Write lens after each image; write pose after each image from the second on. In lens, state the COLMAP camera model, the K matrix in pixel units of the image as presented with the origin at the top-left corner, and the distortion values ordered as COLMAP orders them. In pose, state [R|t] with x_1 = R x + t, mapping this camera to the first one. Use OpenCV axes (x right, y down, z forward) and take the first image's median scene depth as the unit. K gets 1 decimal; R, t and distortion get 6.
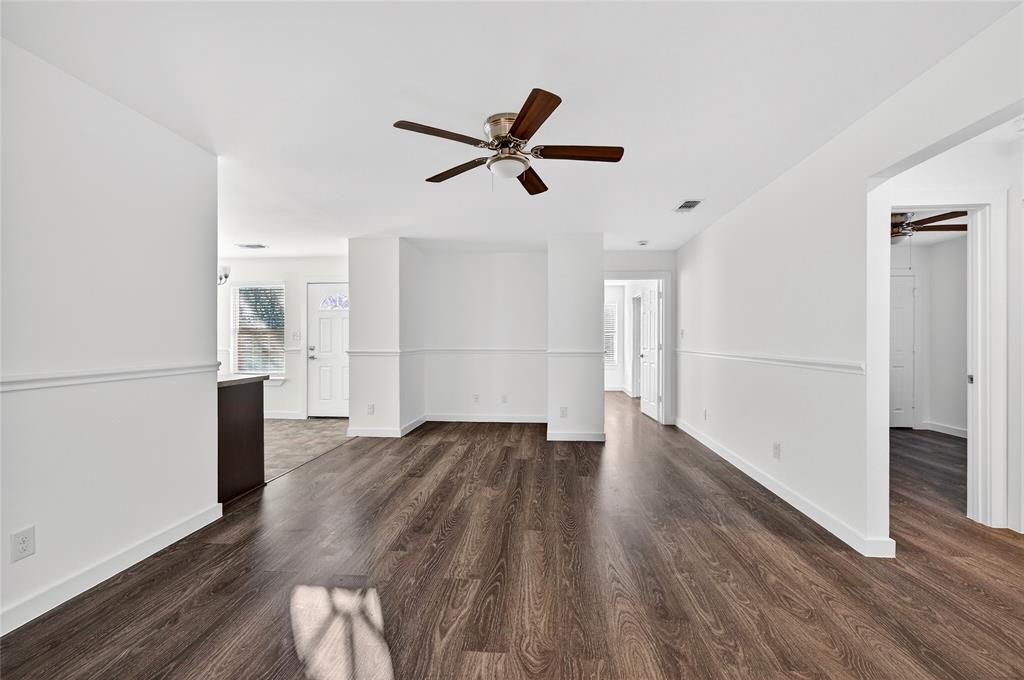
lens RADIAL K [[425.2, 0, 518.1], [0, 425.2, 337.7], [0, 0, 1]] dist [0.000028, 0.000026]
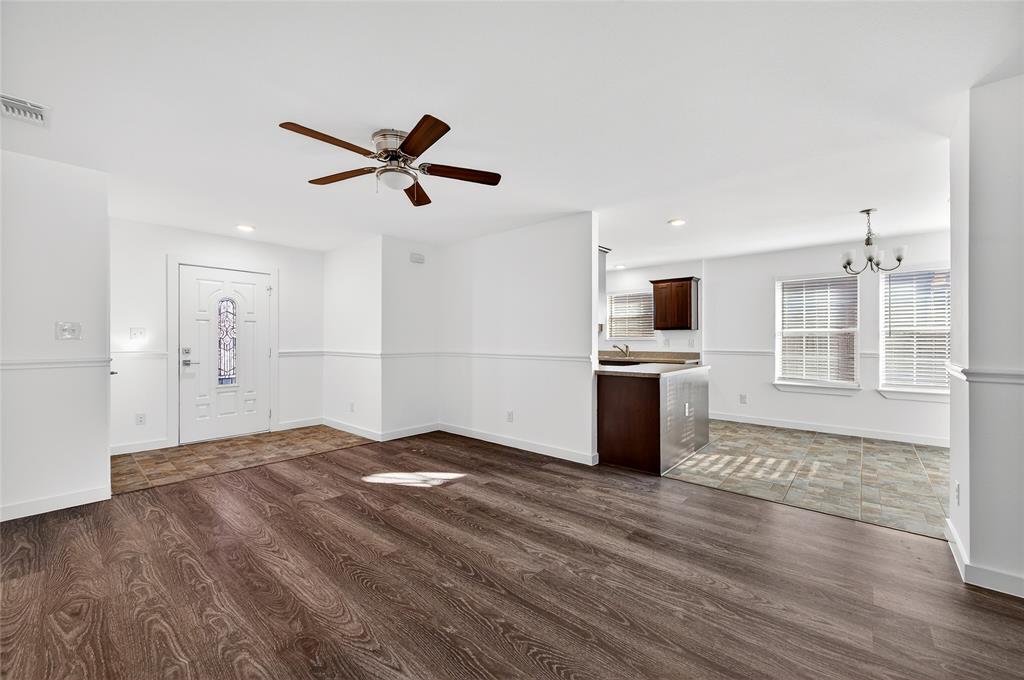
lens RADIAL K [[400.6, 0, 512.0], [0, 400.6, 340.0], [0, 0, 1]] dist [0.000326, -0.000262]
pose [[-0.603731, 0.002495, -0.797184, 0.430696], [0.003417, 0.999994, 0.000542, 0.002507], [0.797181, -0.002397, -0.603736, 1.318486]]
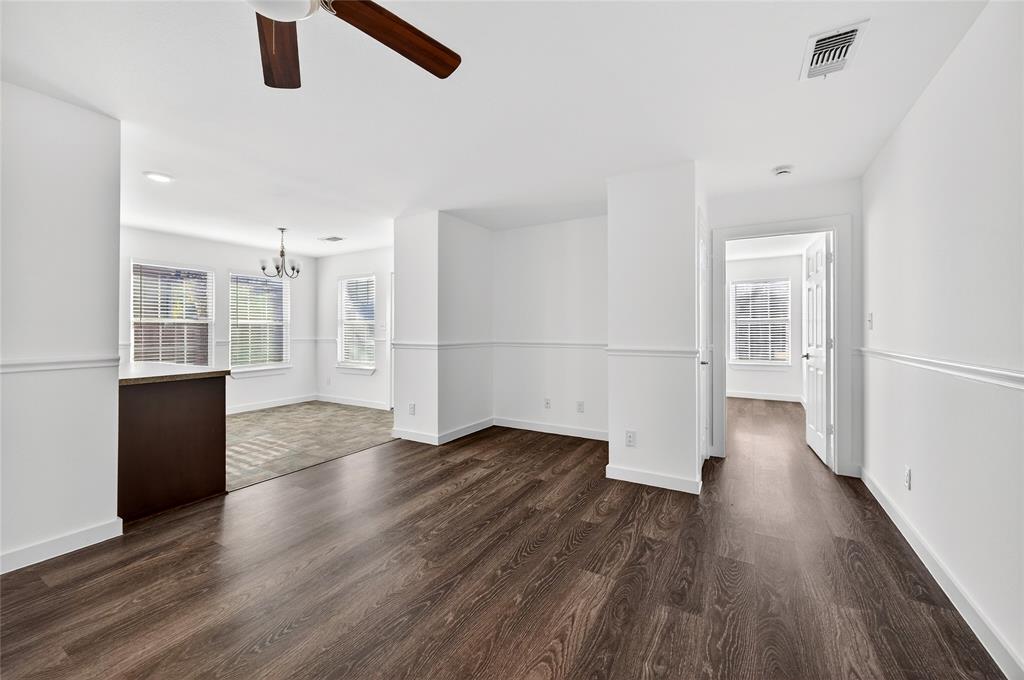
lens RADIAL K [[404.4, 0, 513.3], [0, 404.4, 327.8], [0, 0, 1]] dist [0.001310, 0.000004]
pose [[0.898789, -0.001183, -0.438380, 0.318204], [0.001075, 0.999999, -0.000495, -0.000229], [0.438380, -0.000026, 0.898790, 0.500177]]
